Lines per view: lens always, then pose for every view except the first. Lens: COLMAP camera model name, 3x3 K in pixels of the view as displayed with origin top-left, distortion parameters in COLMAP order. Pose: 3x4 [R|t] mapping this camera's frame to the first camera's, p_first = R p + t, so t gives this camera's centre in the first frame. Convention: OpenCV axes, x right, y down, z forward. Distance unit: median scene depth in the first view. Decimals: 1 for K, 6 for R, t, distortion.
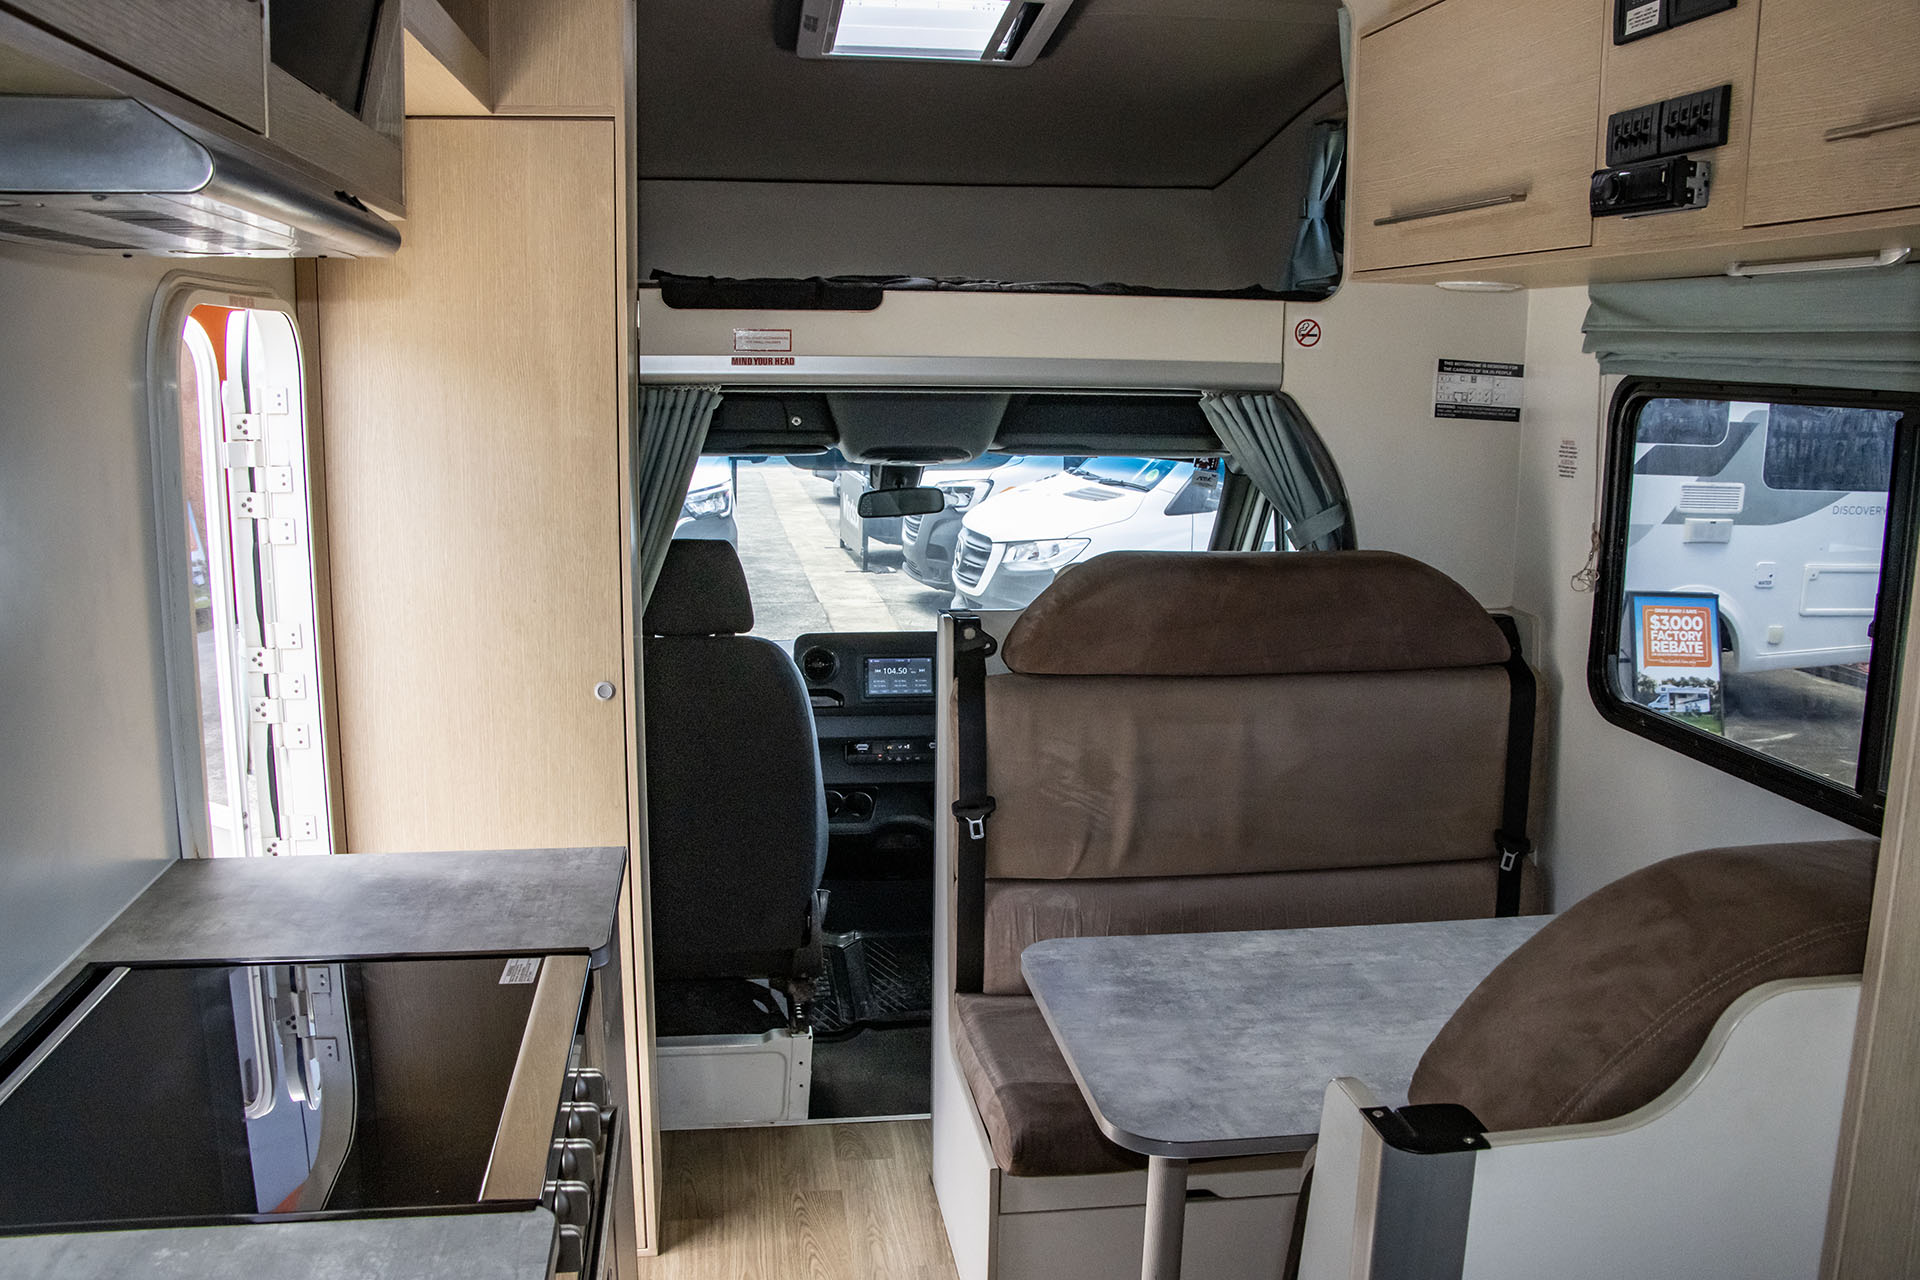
lens RADIAL K [[1613.6, 0, 968.3], [0, 1613.6, 669.6], [0, 0, 1]] dist [-0.173645, 0.136665]
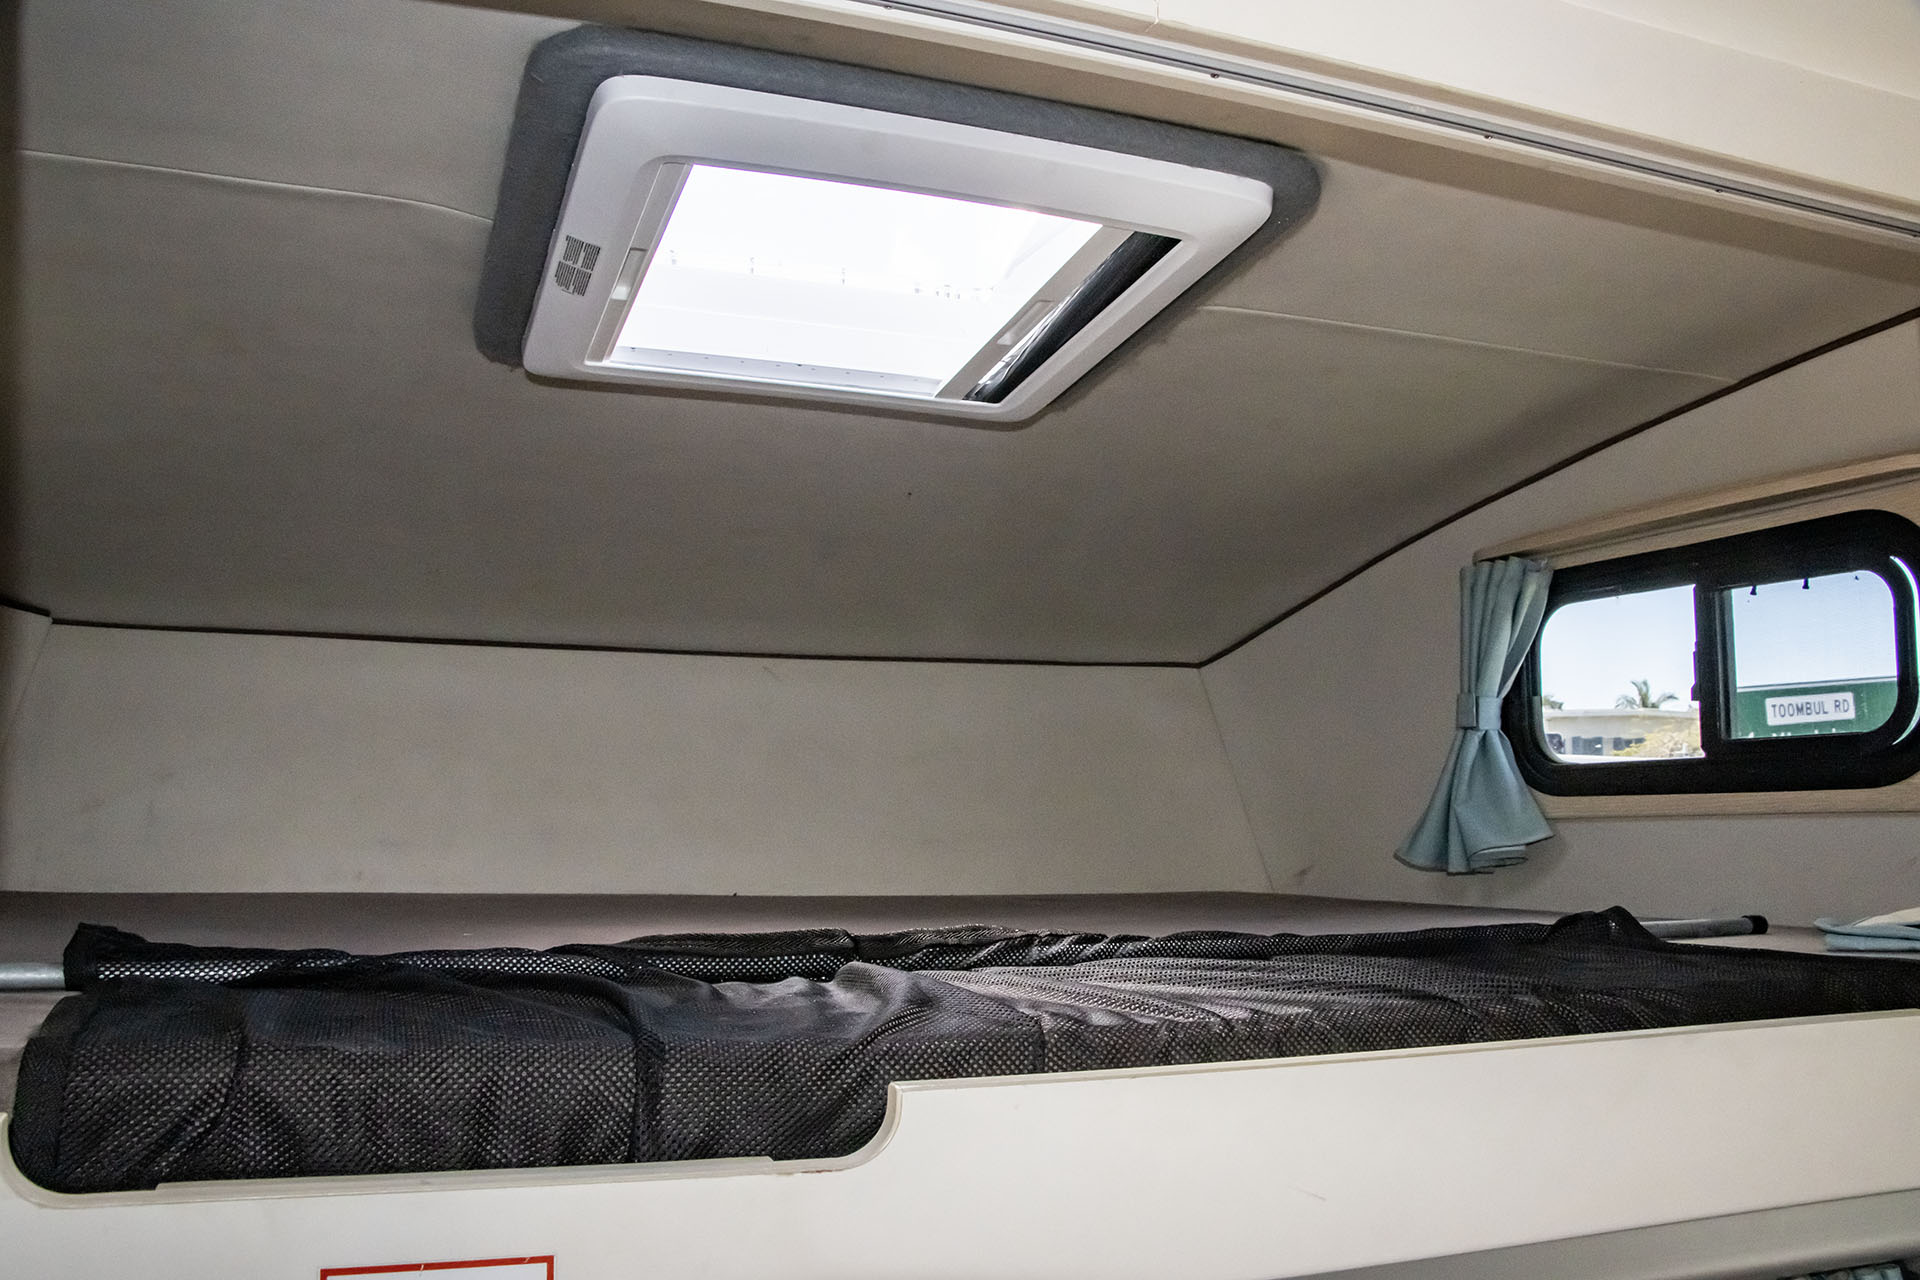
lens RADIAL K [[1613.6, 0, 968.3], [0, 1613.6, 669.6], [0, 0, 1]] dist [-0.173645, 0.136665]
pose [[0.979470, 0.020881, 0.200507, -0.076206], [0.034805, 0.962169, -0.270222, -0.186976], [-0.198564, 0.271653, 0.941688, 0.587978]]
